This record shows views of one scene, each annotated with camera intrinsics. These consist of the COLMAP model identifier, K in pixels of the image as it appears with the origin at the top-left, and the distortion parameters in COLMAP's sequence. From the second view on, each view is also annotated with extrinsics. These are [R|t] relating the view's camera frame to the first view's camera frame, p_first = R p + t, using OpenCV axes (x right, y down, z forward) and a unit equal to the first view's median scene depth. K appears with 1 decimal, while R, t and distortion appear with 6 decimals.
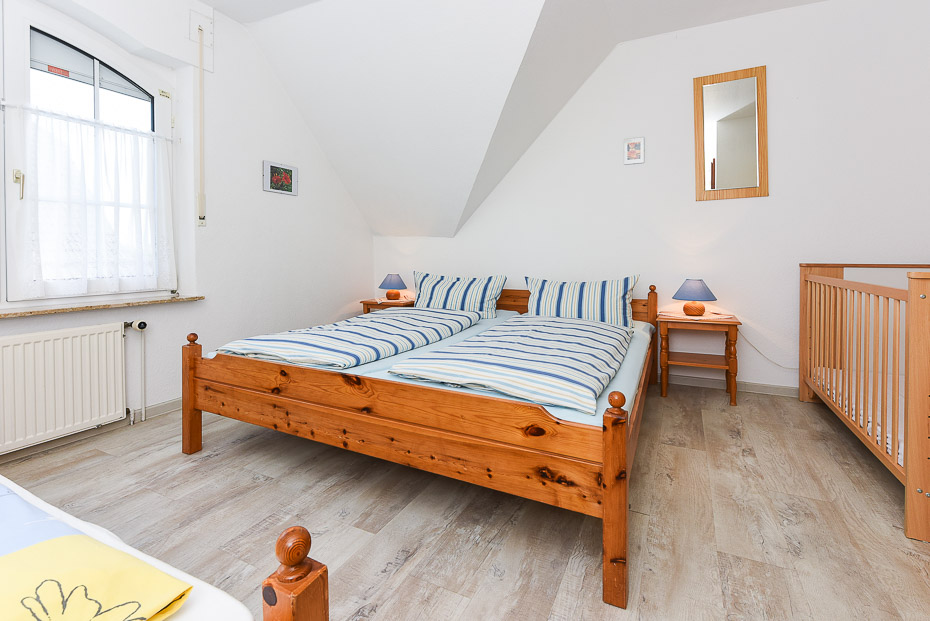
lens RADIAL K [[393.8, 0, 484.1], [0, 393.8, 253.9], [0, 0, 1]] dist [0.002237, -0.002269]
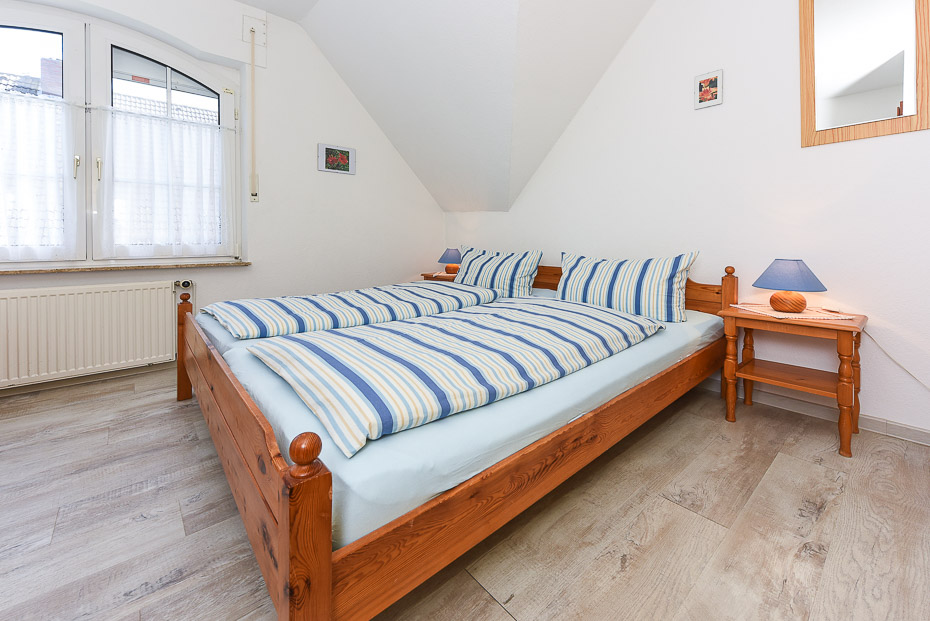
lens RADIAL K [[364.7, 0, 490.7], [0, 364.7, 237.0], [0, 0, 1]] dist [-0.000233, -0.000291]
pose [[0.934319, 0.003361, -0.356422, 0.313546], [-0.001604, 0.999985, 0.005226, 0.026450], [0.356434, -0.004312, 0.934311, 0.247693]]
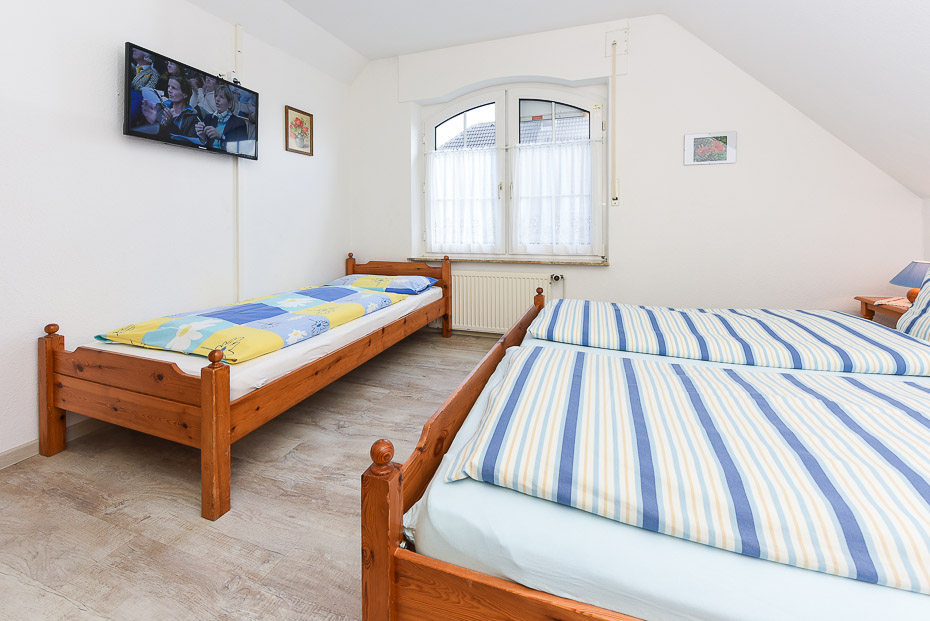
lens RADIAL K [[395.2, 0, 486.9], [0, 395.2, 227.5], [0, 0, 1]] dist [0.000391, -0.000436]
pose [[0.161049, 0.013316, -0.986857, 0.433837], [-0.002677, 0.999911, 0.013055, -0.019340], [0.986943, 0.000540, 0.161071, 0.424131]]
